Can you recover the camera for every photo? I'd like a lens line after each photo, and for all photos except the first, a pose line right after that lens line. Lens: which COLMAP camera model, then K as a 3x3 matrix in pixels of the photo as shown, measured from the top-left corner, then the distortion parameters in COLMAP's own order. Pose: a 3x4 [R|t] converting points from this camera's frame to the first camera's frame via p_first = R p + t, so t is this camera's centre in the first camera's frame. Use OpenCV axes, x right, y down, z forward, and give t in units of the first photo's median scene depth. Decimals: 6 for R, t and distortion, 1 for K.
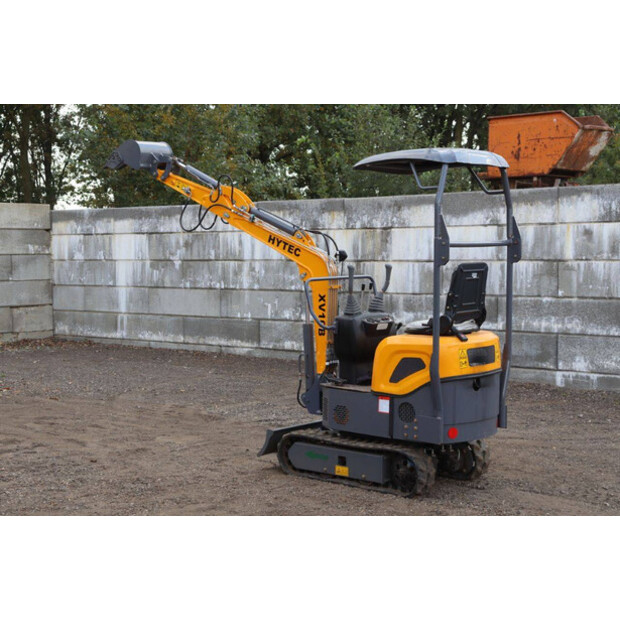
lens RADIAL K [[1123.3, 0, 310.0], [0, 1123.3, 310.0], [0, 0, 1]] dist [0.214531, 0.292882]
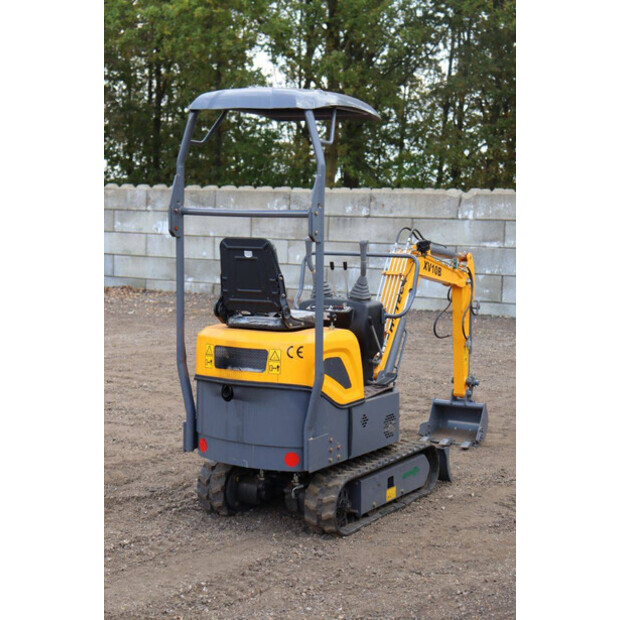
lens RADIAL K [[1149.6, 0, 310.0], [0, 1149.6, 310.0], [0, 0, 1]] dist [0.238533, 0.282378]
pose [[0.139107, 0.099666, -0.985249, 0.549633], [-0.079054, 0.992865, 0.089275, -0.039243], [0.987117, 0.065469, 0.145994, 0.549752]]
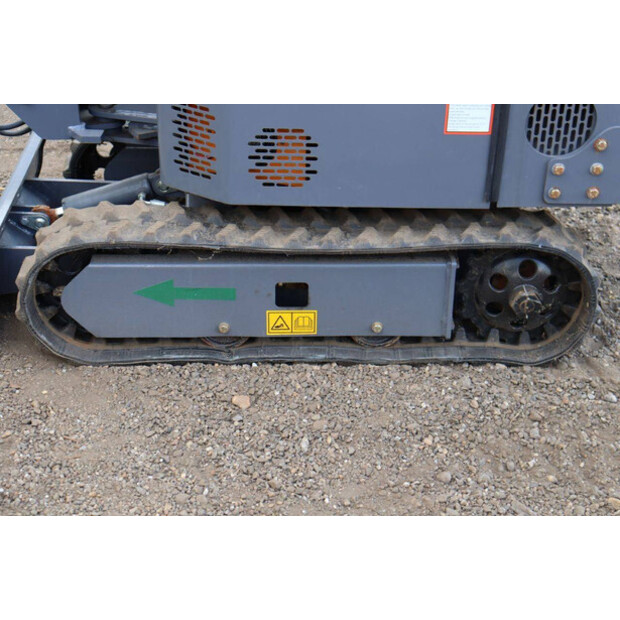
lens RADIAL K [[1149.6, 0, 310.0], [0, 1149.6, 310.0], [0, 0, 1]] dist [0.238533, 0.282378]
pose [[0.744312, -0.321048, 0.585600, -0.097898], [0.031440, 0.892741, 0.449472, -0.004829], [-0.667092, -0.316136, 0.674572, 0.478105]]
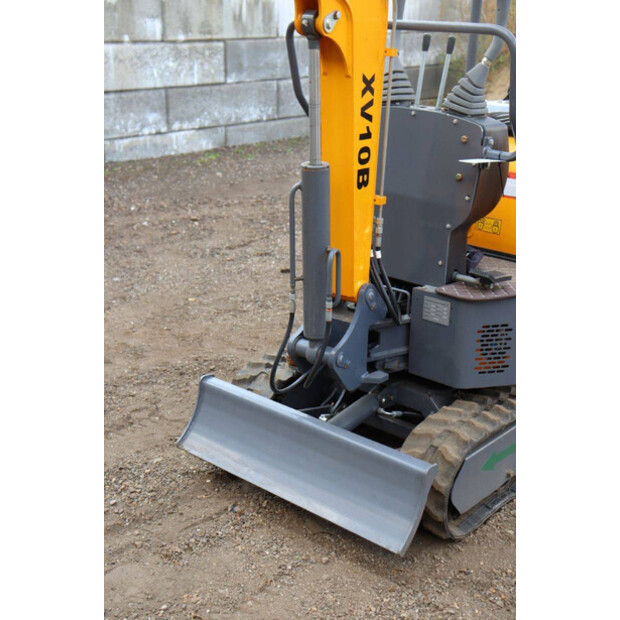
lens RADIAL K [[900.0, 0, 310.0], [0, 900.0, 310.0], [0, 0, 1]] dist [0.090562, 0.044010]
pose [[0.001920, -0.322179, 0.946677, -0.191192], [0.039478, 0.945965, 0.321857, -0.024216], [-0.999219, 0.036755, 0.014535, 0.668322]]
